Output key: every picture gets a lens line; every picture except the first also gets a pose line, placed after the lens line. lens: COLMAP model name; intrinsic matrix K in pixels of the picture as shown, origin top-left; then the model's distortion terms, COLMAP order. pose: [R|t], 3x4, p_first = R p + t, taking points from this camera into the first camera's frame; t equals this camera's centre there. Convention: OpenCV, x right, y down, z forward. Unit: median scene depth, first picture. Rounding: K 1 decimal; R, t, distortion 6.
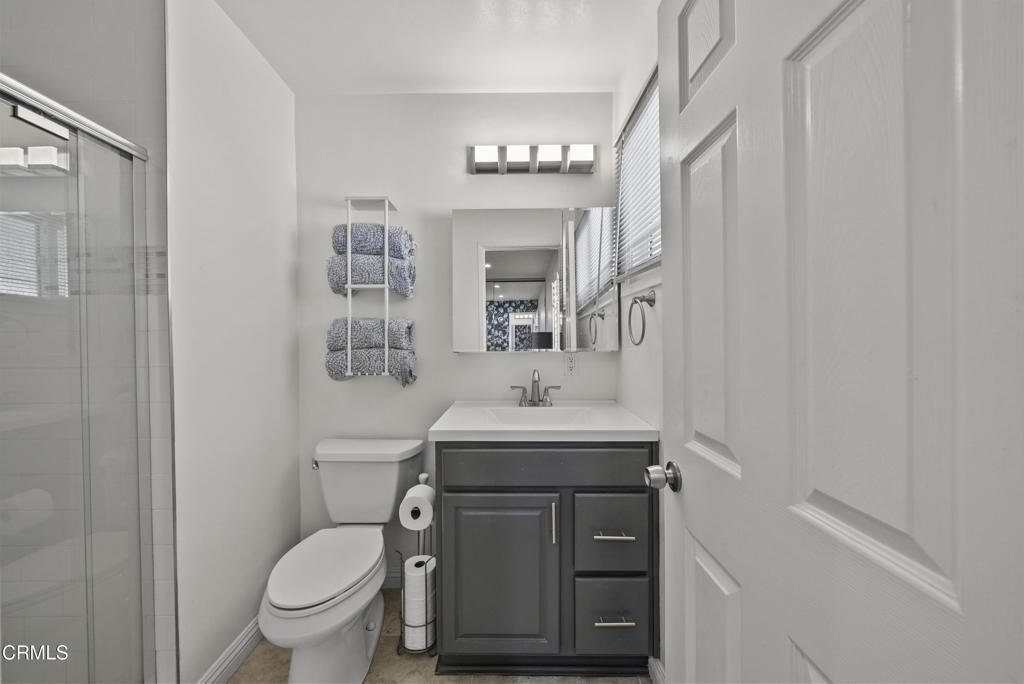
lens RADIAL K [[391.7, 0, 507.2], [0, 391.7, 341.4], [0, 0, 1]] dist [-0.001131, 0.000045]
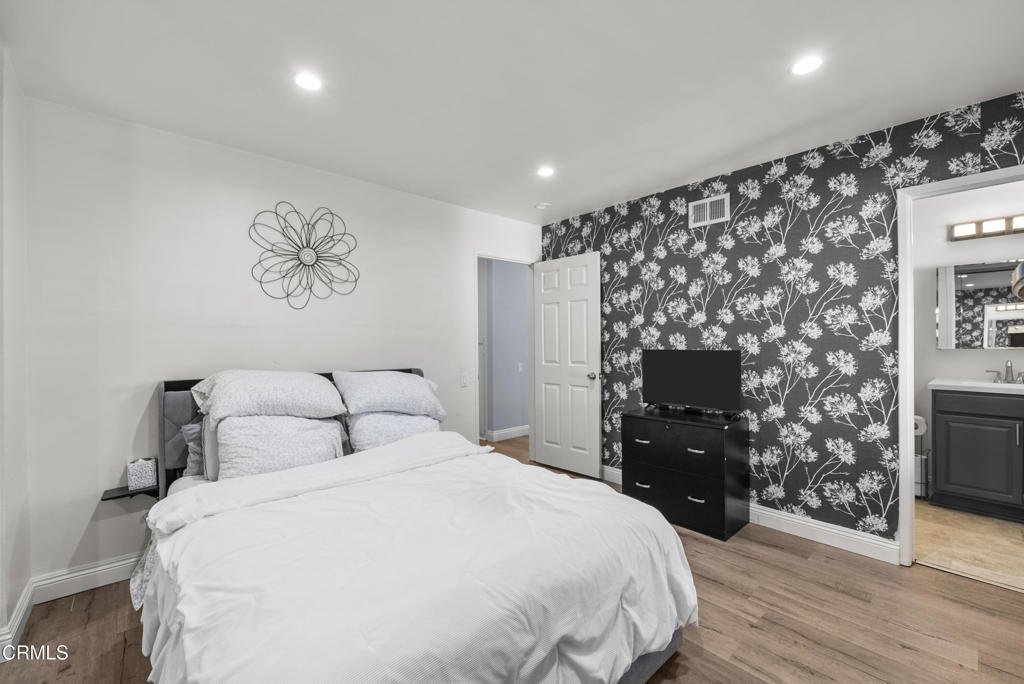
lens RADIAL K [[428.5, 0, 507.3], [0, 428.5, 341.3], [0, 0, 1]] dist [-0.001012, 0.000093]
pose [[0.672052, 0.006067, -0.740479, -0.008275], [0.002088, 0.999947, 0.010088, -0.019793], [0.740501, -0.008326, 0.672004, -1.339147]]
